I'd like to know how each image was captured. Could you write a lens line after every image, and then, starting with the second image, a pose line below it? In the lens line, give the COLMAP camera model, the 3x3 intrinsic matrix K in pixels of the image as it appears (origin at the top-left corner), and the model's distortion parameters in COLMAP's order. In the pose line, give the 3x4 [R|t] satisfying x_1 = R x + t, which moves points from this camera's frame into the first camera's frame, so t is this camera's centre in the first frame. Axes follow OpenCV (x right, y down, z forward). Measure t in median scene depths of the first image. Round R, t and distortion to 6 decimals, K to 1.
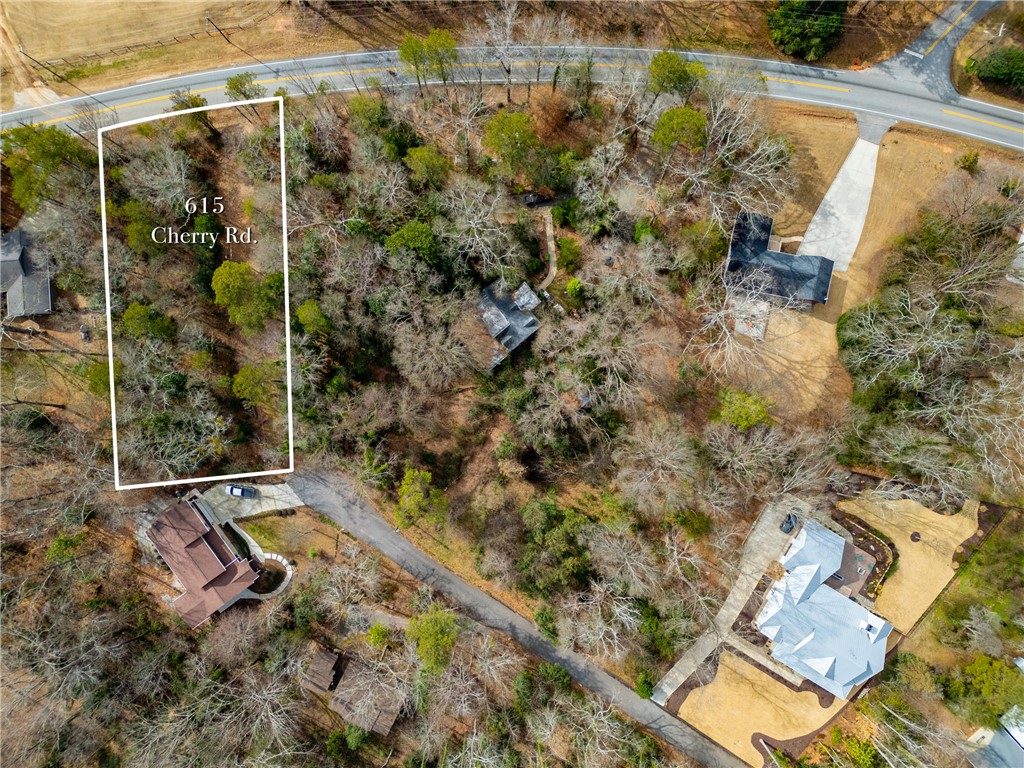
lens RADIAL K [[726.7, 0, 512.1], [0, 726.7, 385.0], [0, 0, 1]] dist [0.073765, -0.060364]
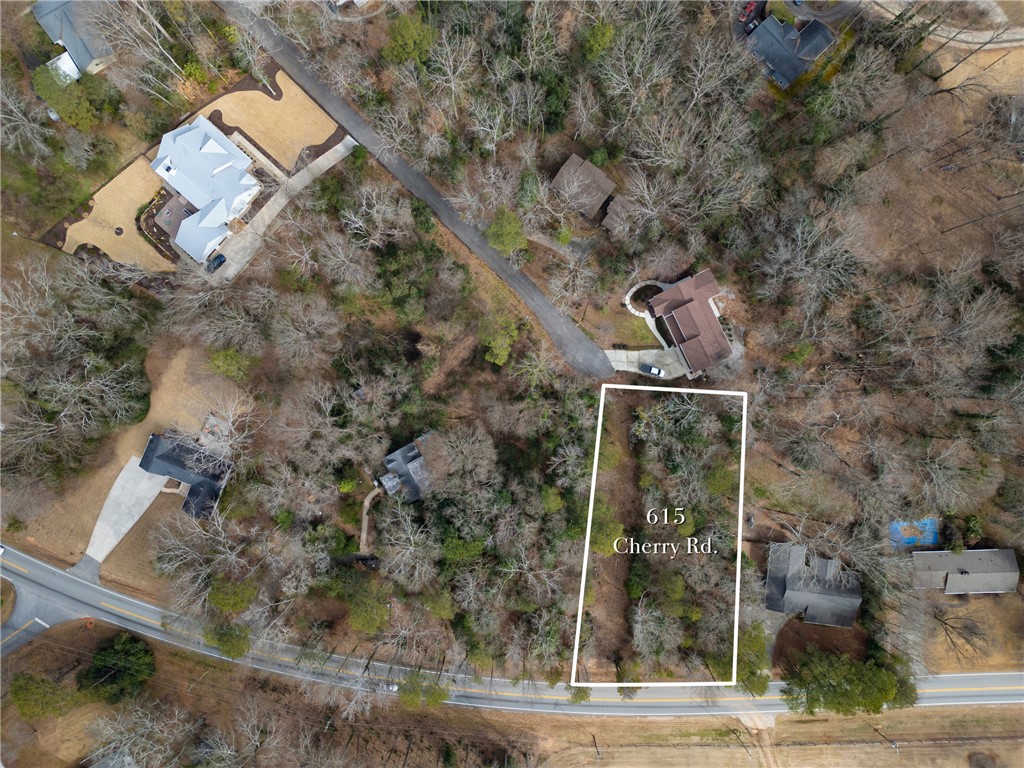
lens RADIAL K [[726.7, 0, 520.8], [0, 726.7, 387.8], [0, 0, 1]] dist [0.073765, -0.060364]
pose [[-0.982770, -0.184661, 0.007979, -0.172903], [0.184771, -0.982643, 0.016506, 0.057634], [0.004793, 0.017696, 0.999832, -0.225045]]
